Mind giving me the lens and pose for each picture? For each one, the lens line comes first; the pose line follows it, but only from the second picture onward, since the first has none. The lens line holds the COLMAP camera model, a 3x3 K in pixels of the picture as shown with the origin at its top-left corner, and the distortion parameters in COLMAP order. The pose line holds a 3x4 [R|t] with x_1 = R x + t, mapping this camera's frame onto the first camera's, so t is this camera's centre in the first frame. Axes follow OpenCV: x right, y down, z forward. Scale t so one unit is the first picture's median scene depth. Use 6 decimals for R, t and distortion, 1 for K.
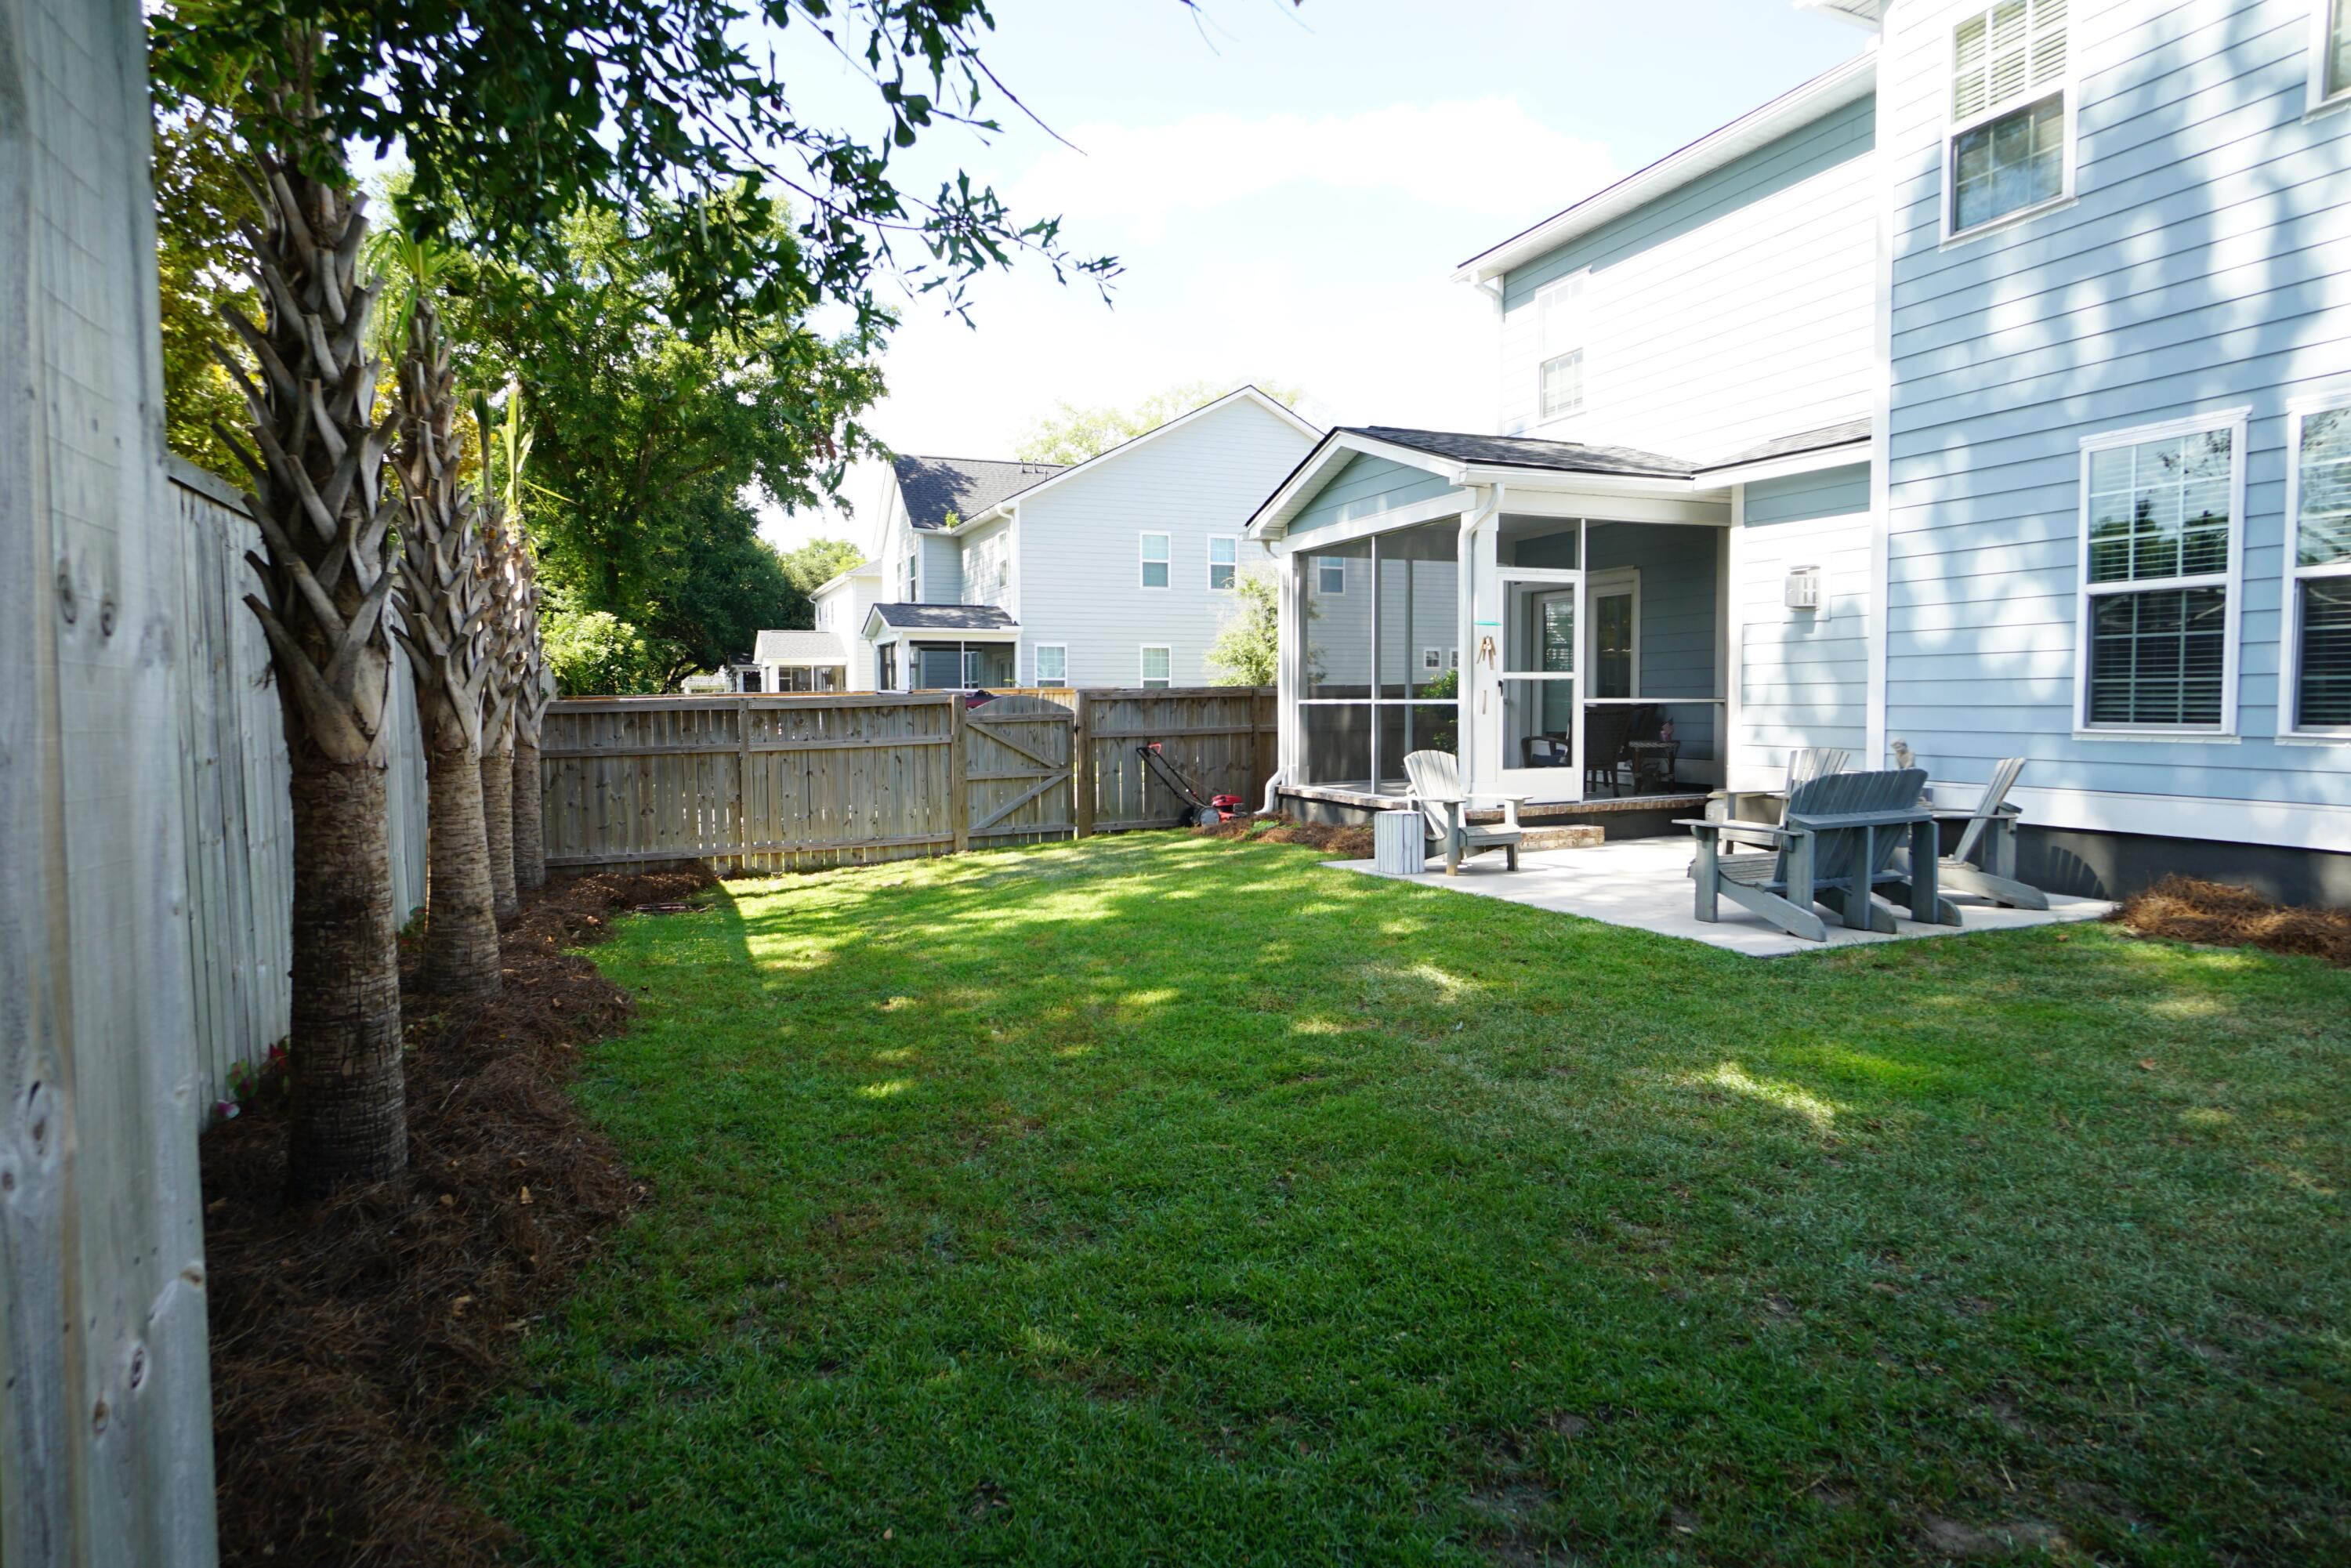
lens RADIAL K [[1221.0, 0, 1174.3], [0, 1221.0, 773.4], [0, 0, 1]] dist [-0.006477, 0.002233]
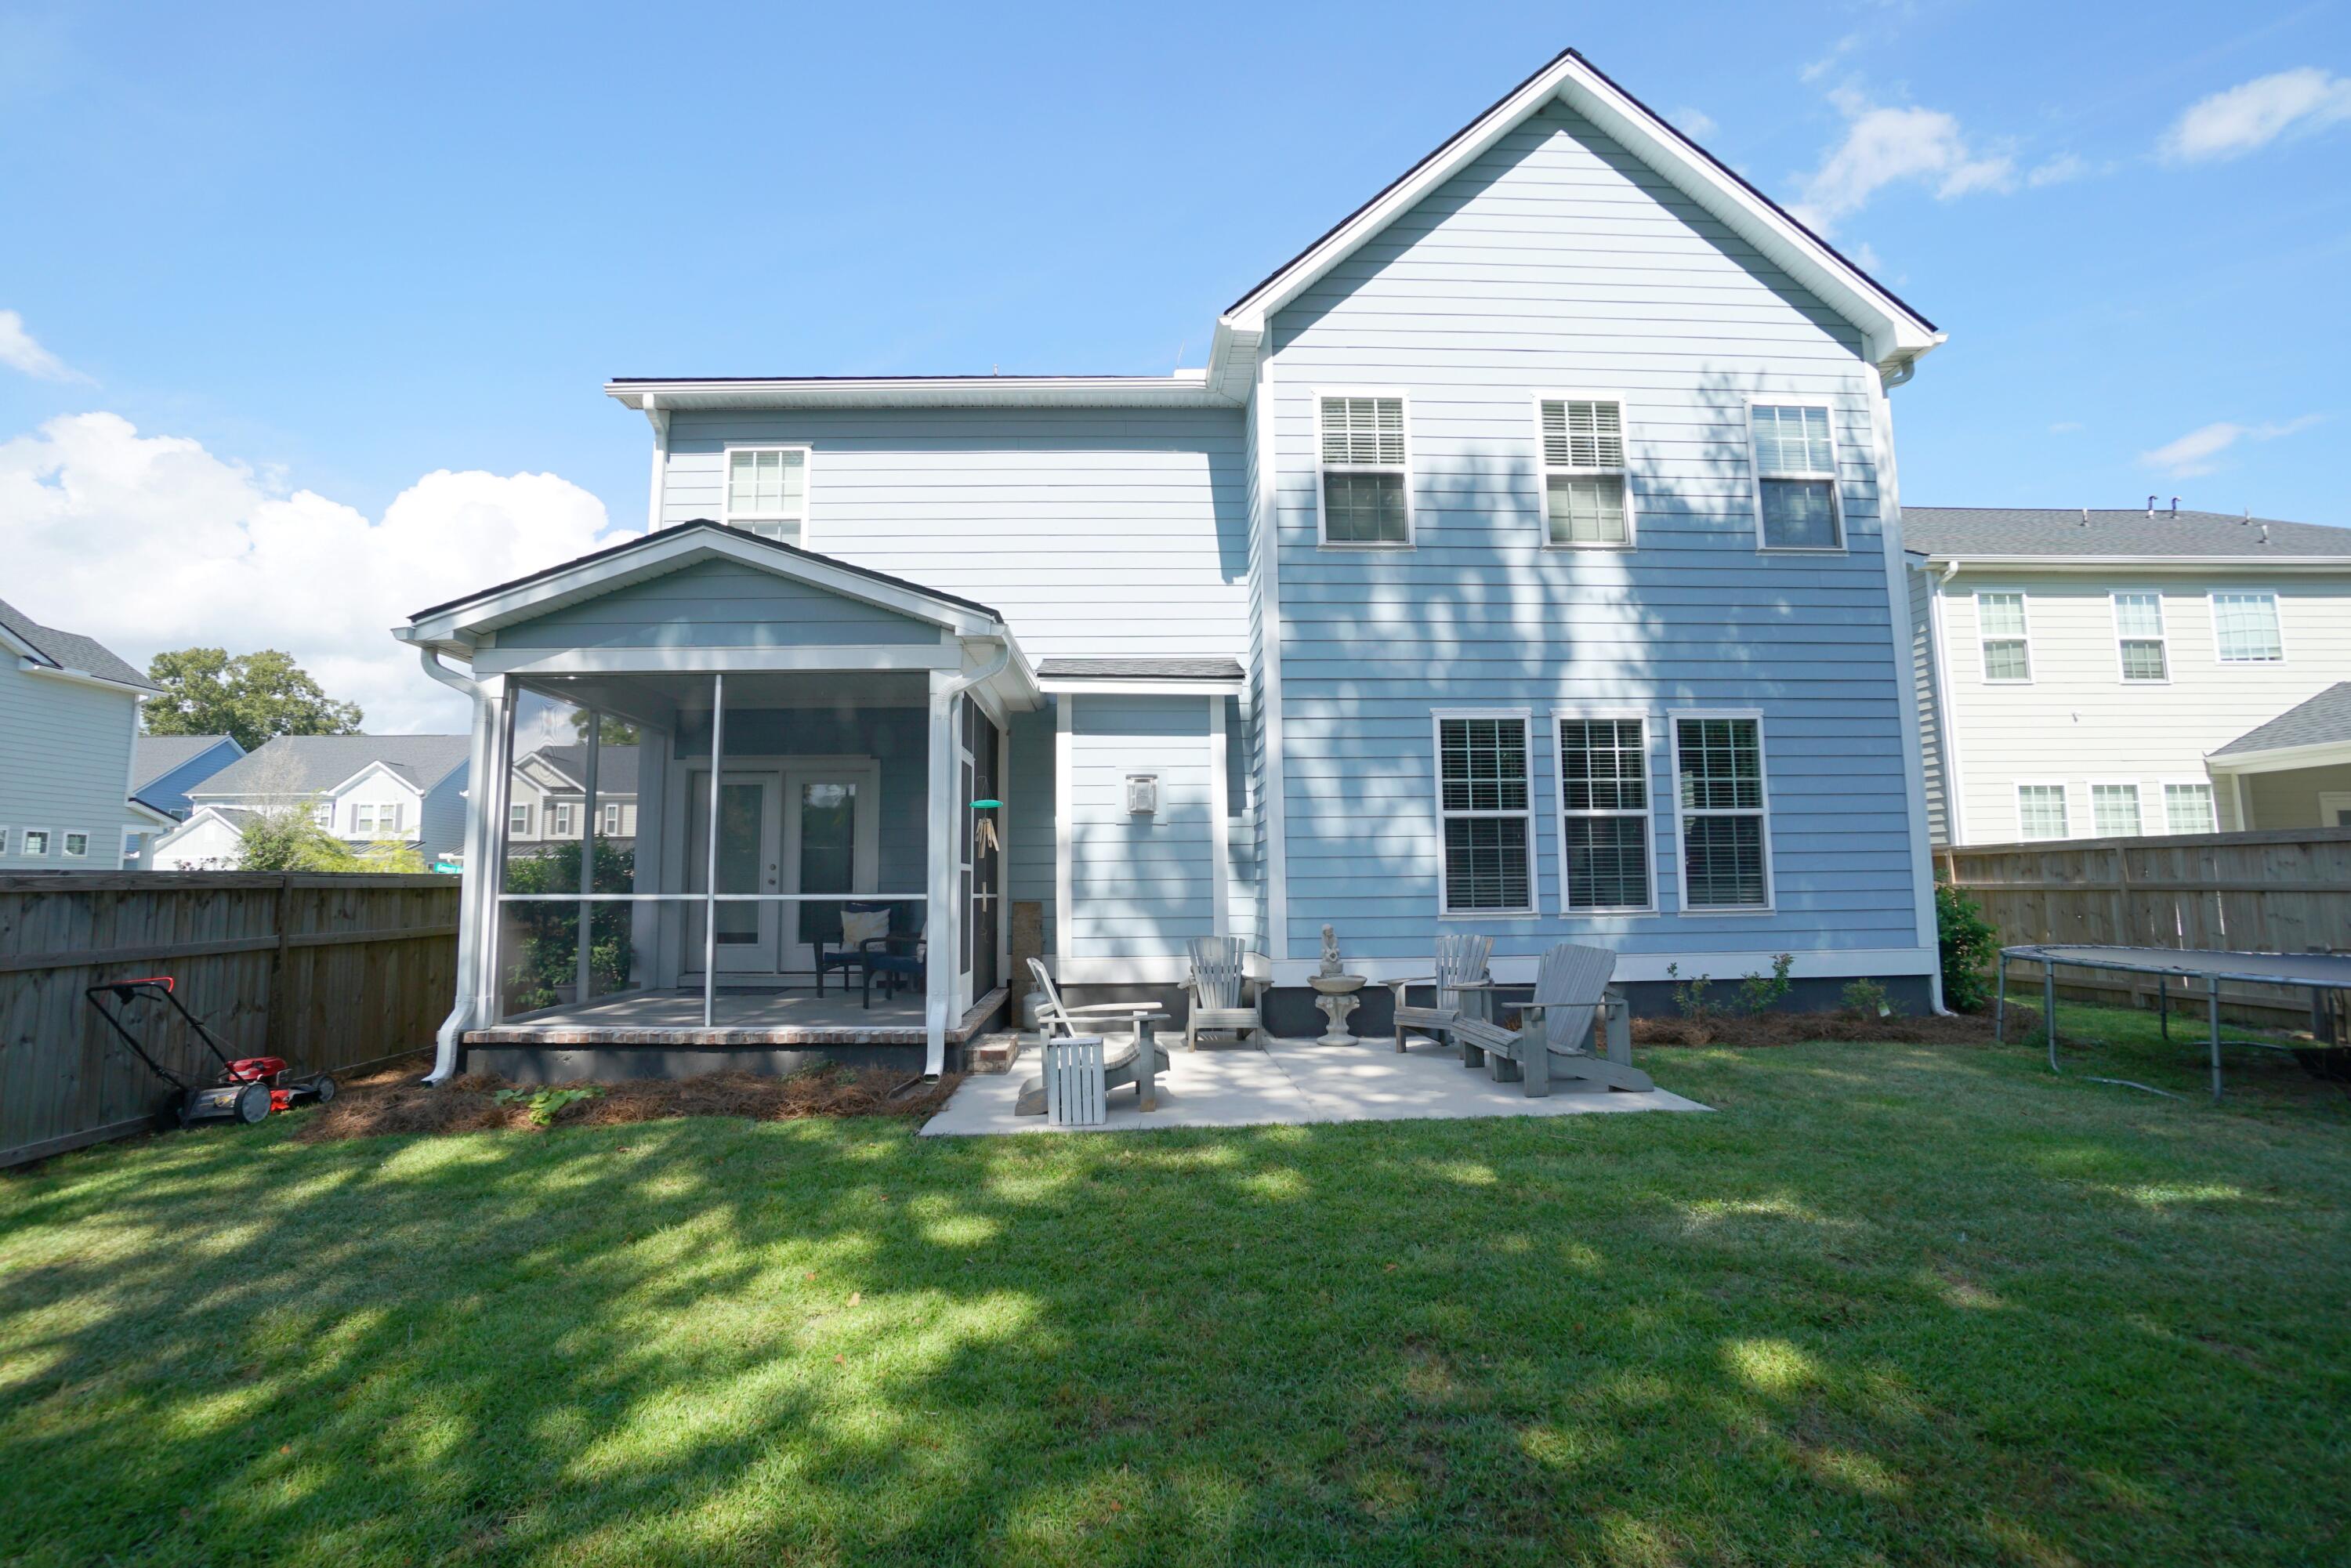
lens RADIAL K [[1019.5, 0, 1170.5], [0, 1019.5, 786.2], [0, 0, 1]] dist [-0.042562, 0.000467]
pose [[0.386694, 0.097880, 0.916999, -0.434336], [0.061001, 0.989459, -0.131338, -0.043632], [-0.920188, 0.106725, 0.376647, 0.791241]]
